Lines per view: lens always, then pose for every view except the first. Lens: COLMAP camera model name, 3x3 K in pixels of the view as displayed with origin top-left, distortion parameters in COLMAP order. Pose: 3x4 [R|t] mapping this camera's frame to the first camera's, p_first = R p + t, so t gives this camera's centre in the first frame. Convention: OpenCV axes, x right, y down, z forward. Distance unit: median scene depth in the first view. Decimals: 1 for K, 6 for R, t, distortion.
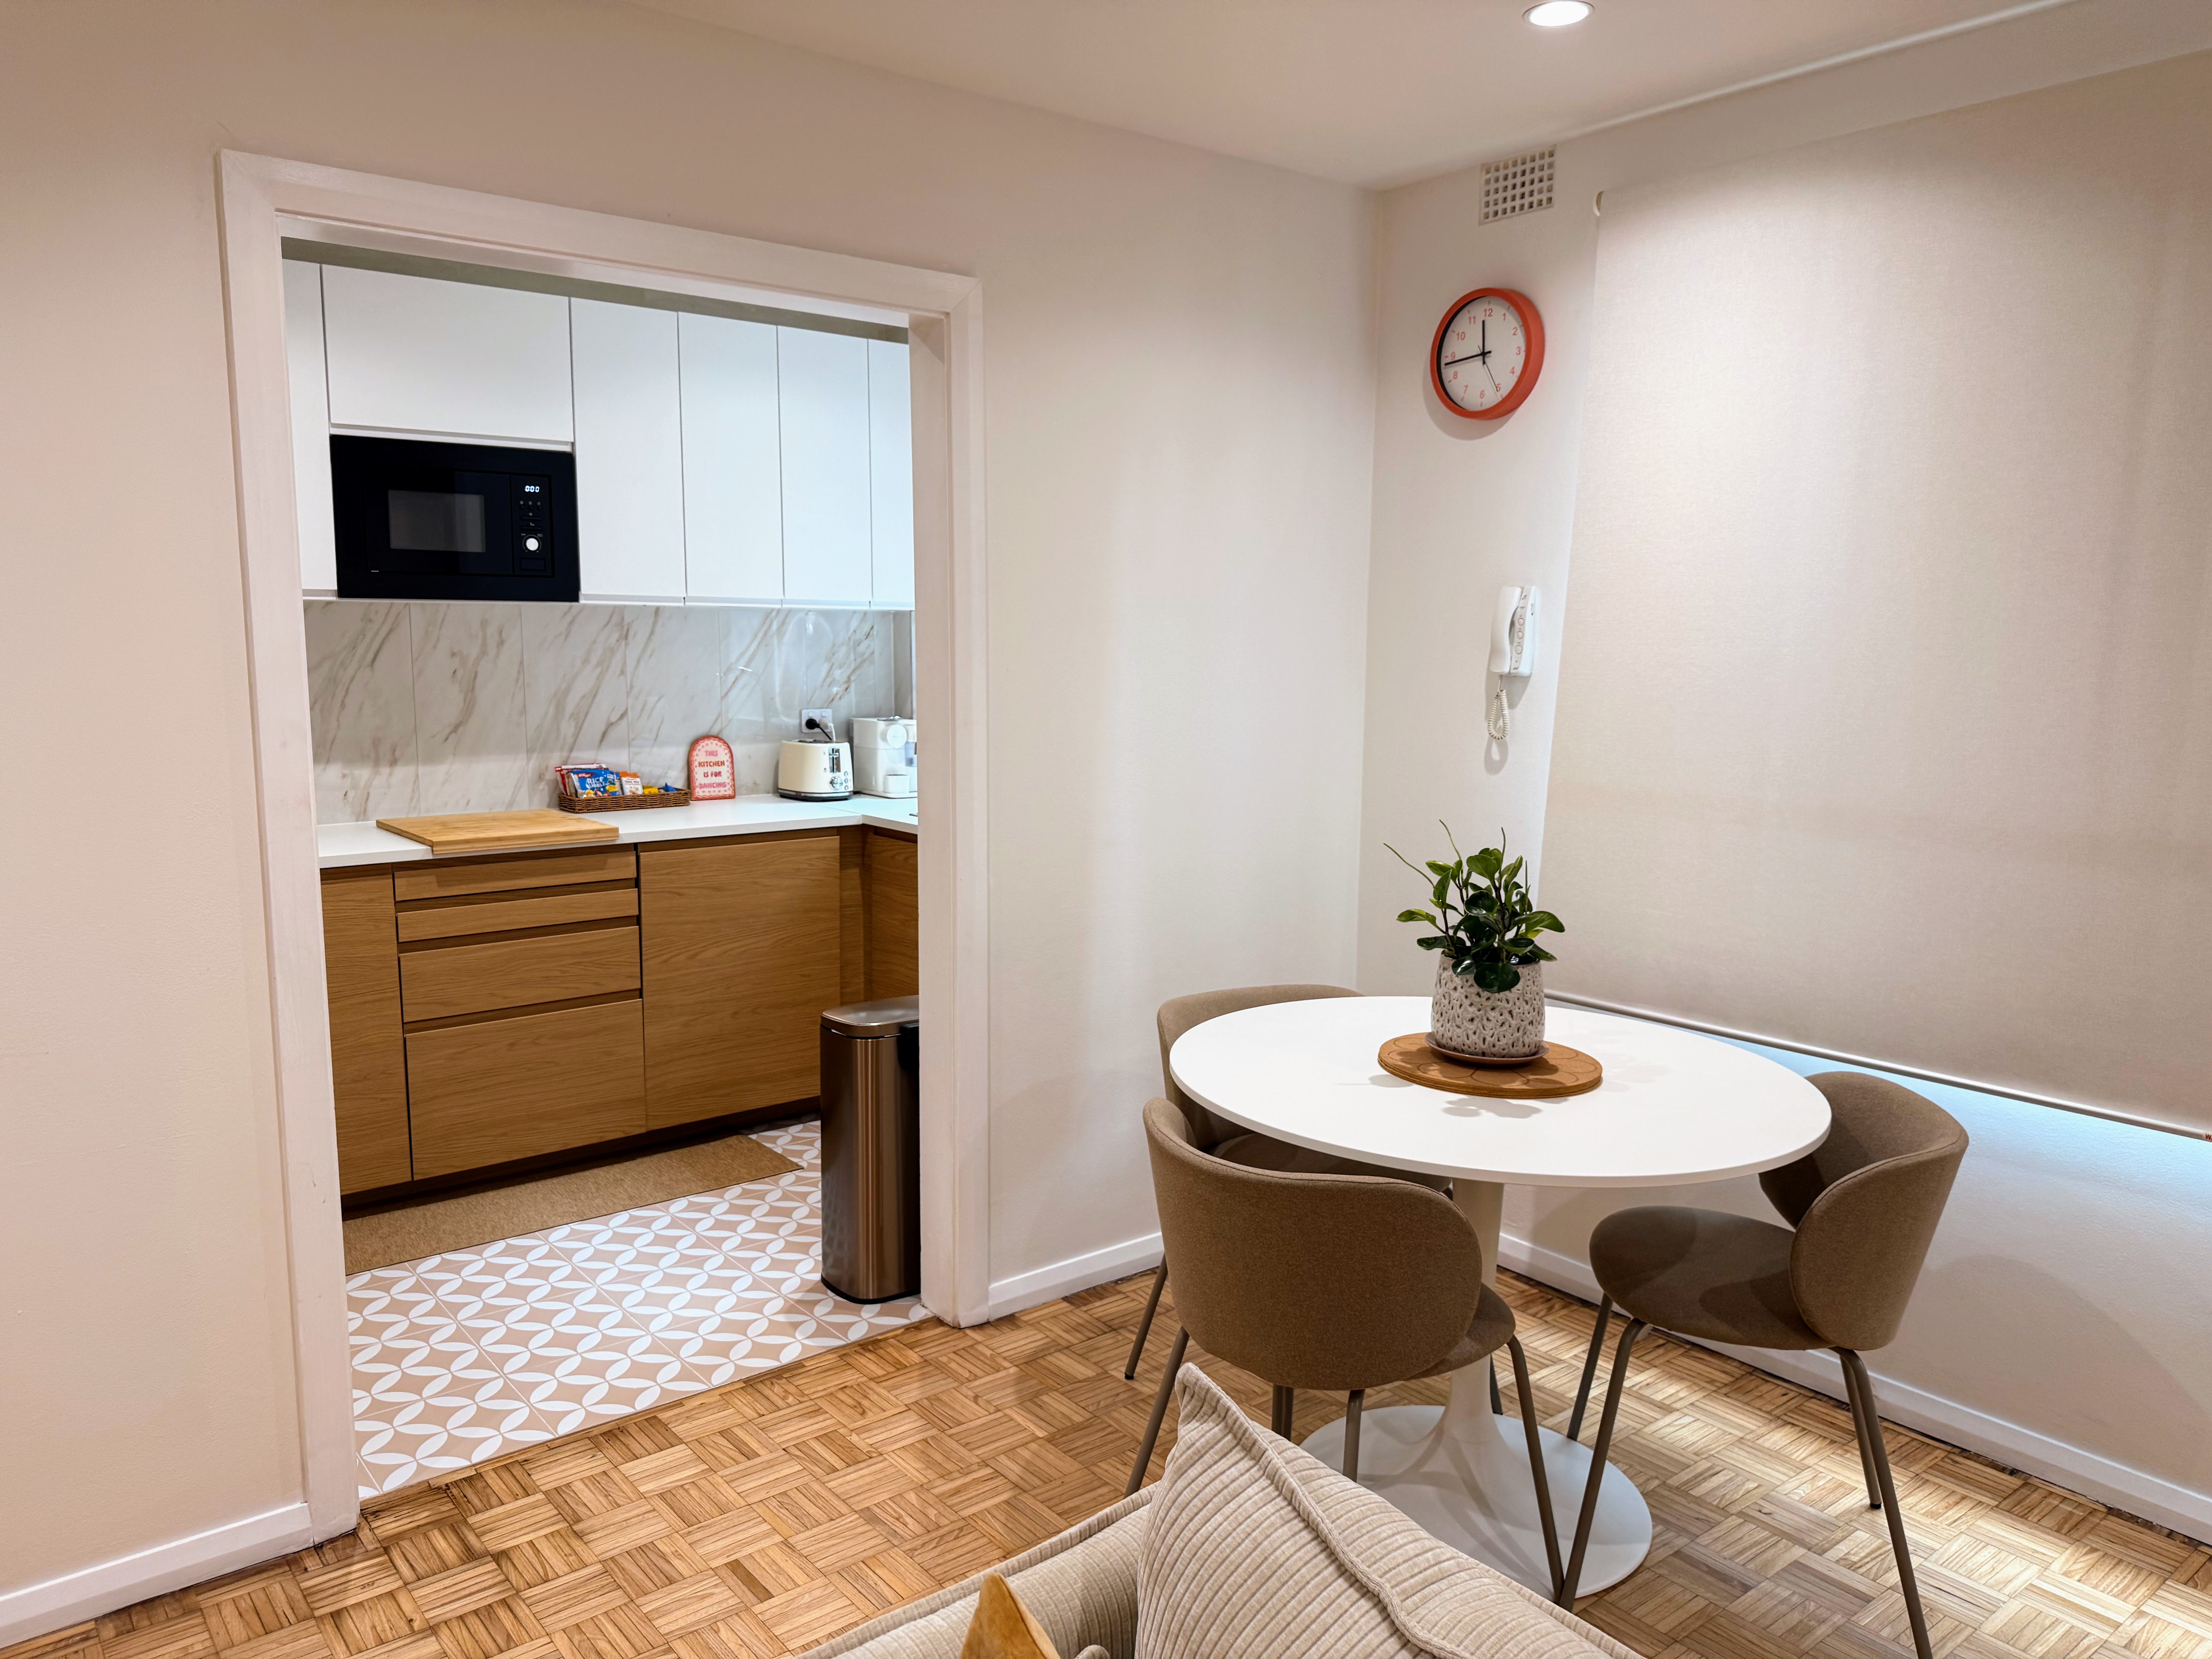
lens RADIAL K [[1597.5, 0, 1118.8], [0, 1597.5, 829.3], [0, 0, 1]] dist [0.060993, -0.040993]
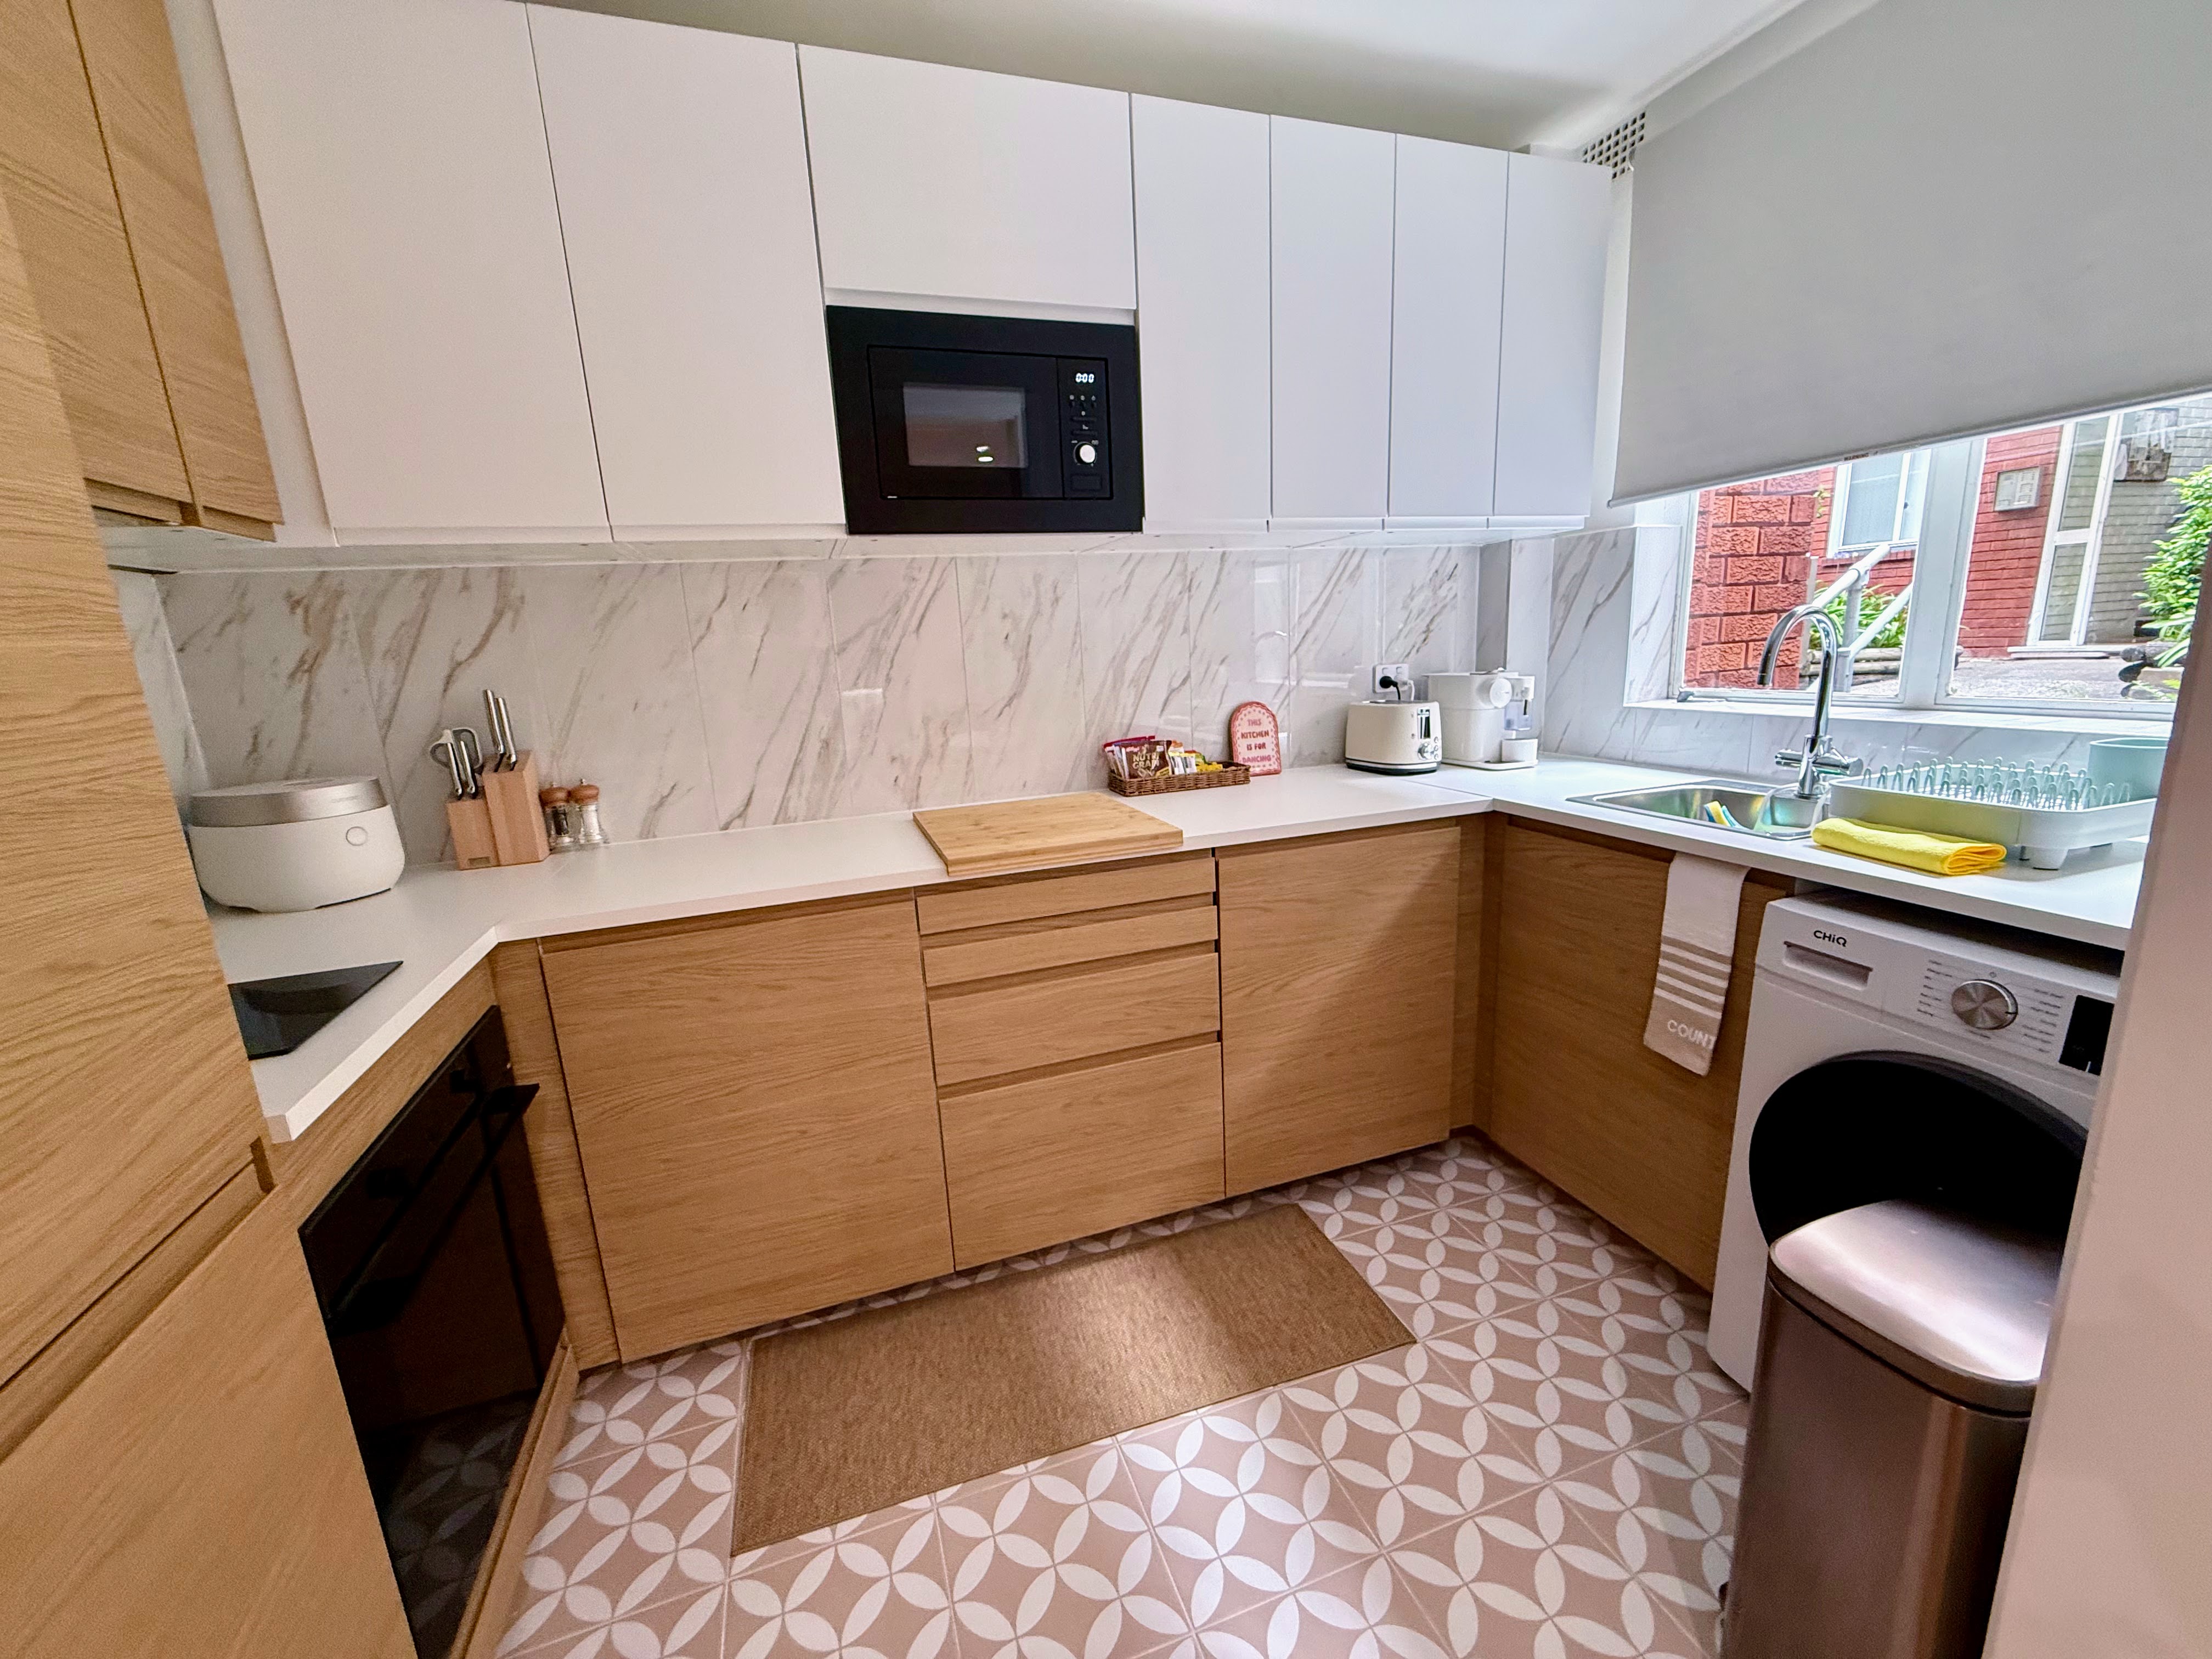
lens RADIAL K [[889.0, 0, 1091.3], [0, 889.0, 828.4], [0, 0, 1]] dist [0.013285, -0.003183]
pose [[0.935825, 0.021704, -0.351796, -0.192442], [0.010741, 0.995883, 0.090012, -0.035902], [0.352302, -0.088014, 0.931739, 0.545037]]
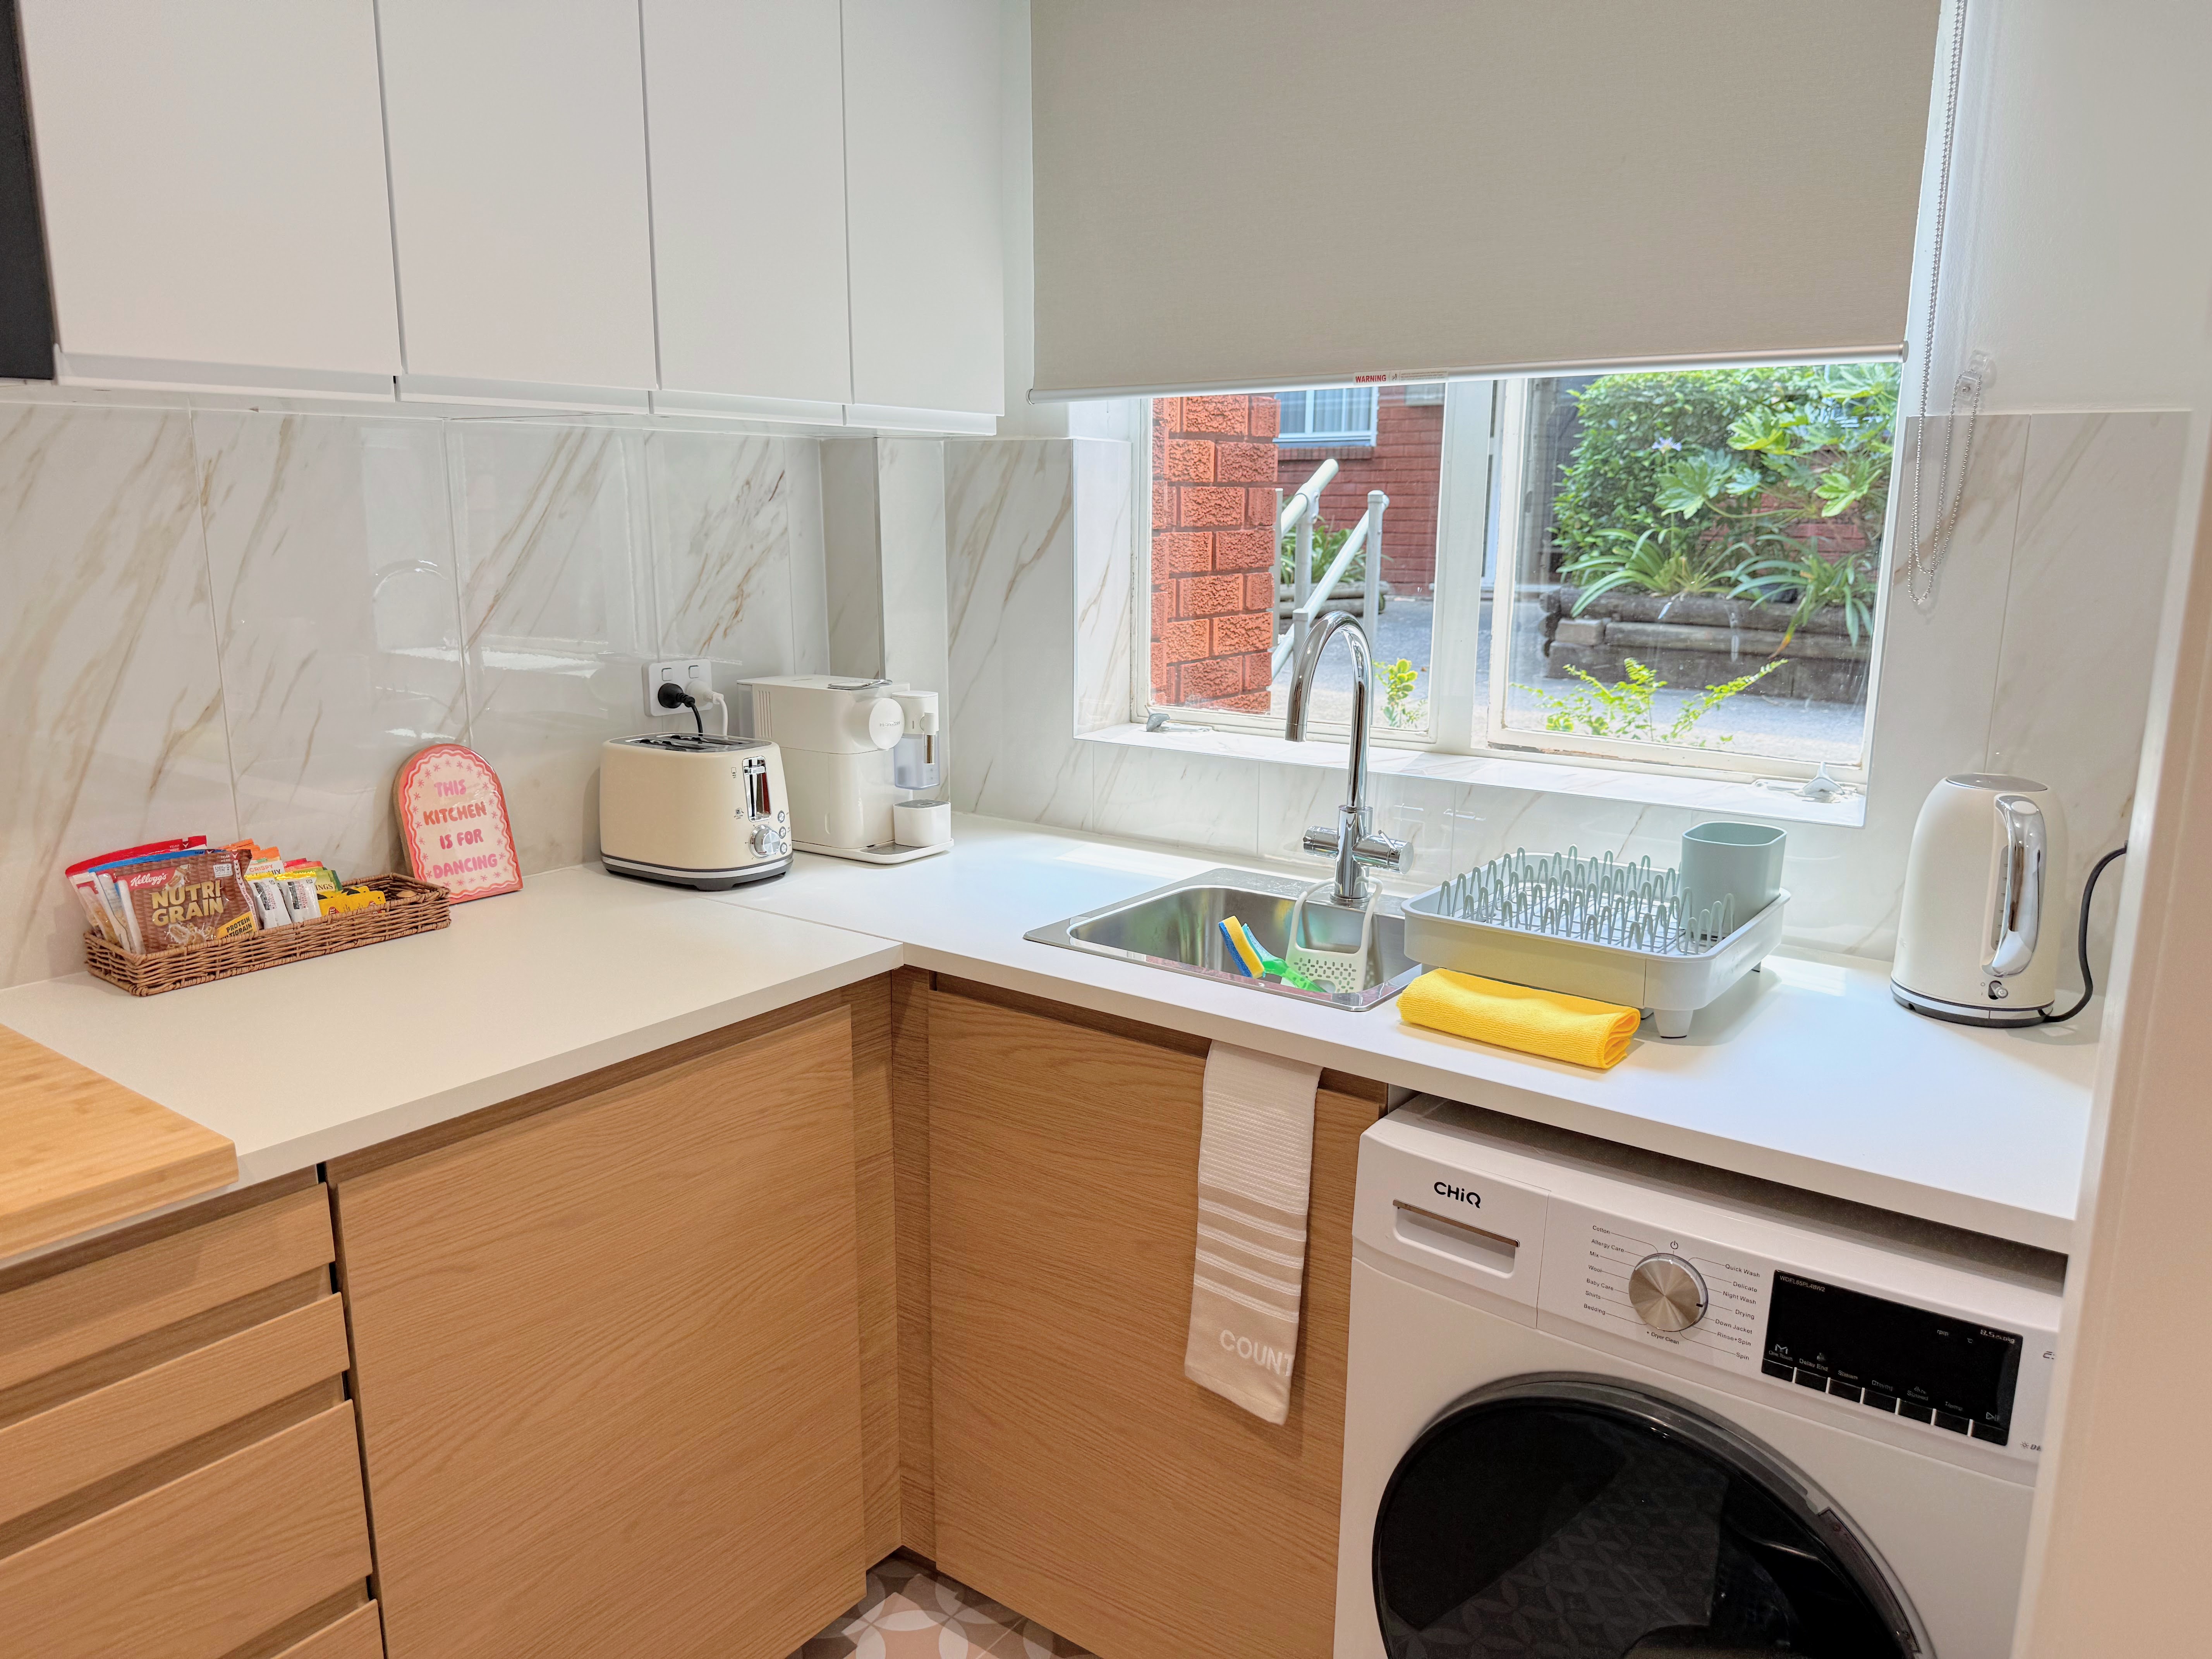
lens RADIAL K [[1597.5, 0, 1097.9], [0, 1597.5, 818.3], [0, 0, 1]] dist [0.060993, -0.040993]
pose [[0.970527, -0.053060, 0.235079, -0.207995], [0.035210, 0.996214, 0.079489, -0.071765], [-0.238407, -0.068869, 0.968720, 0.611023]]
